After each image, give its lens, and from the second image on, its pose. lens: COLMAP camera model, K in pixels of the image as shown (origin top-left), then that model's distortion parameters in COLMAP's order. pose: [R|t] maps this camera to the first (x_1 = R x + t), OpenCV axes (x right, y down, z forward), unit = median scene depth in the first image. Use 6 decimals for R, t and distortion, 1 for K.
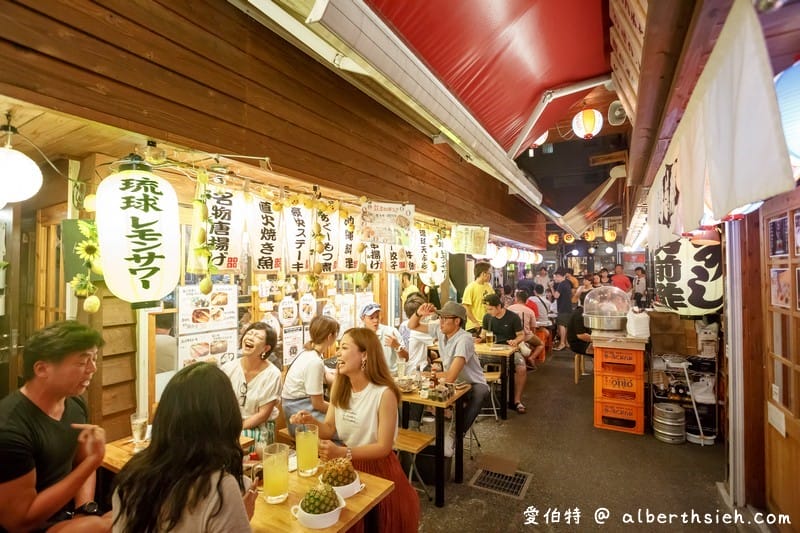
lens RADIAL K [[389.0, 0, 401.6], [0, 389.0, 267.4], [0, 0, 1]] dist [-0.016723, 0.002009]
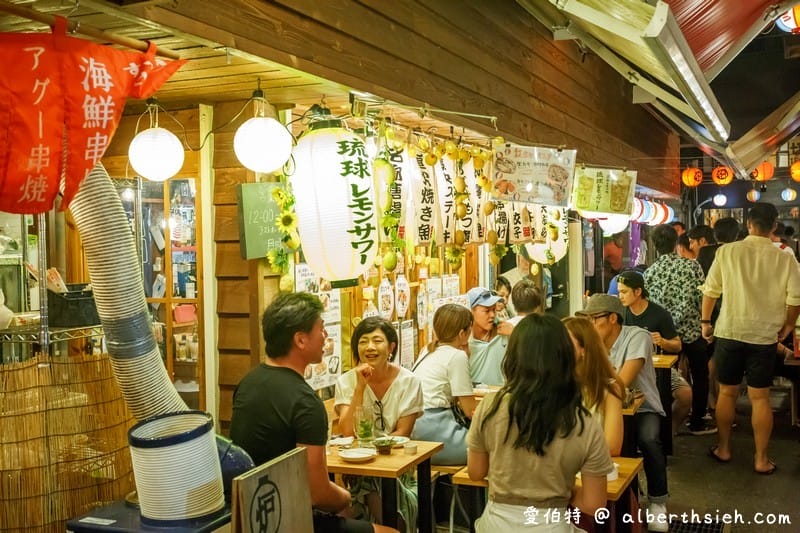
lens RADIAL K [[867.1, 0, 399.6], [0, 867.1, 258.5], [0, 0, 1]] dist [0.134768, 0.000000]
pose [[0.994606, -0.013016, 0.102909, -0.579826], [0.009753, 0.999435, 0.032151, -0.016032], [-0.103270, -0.030974, 0.994171, -0.745746]]
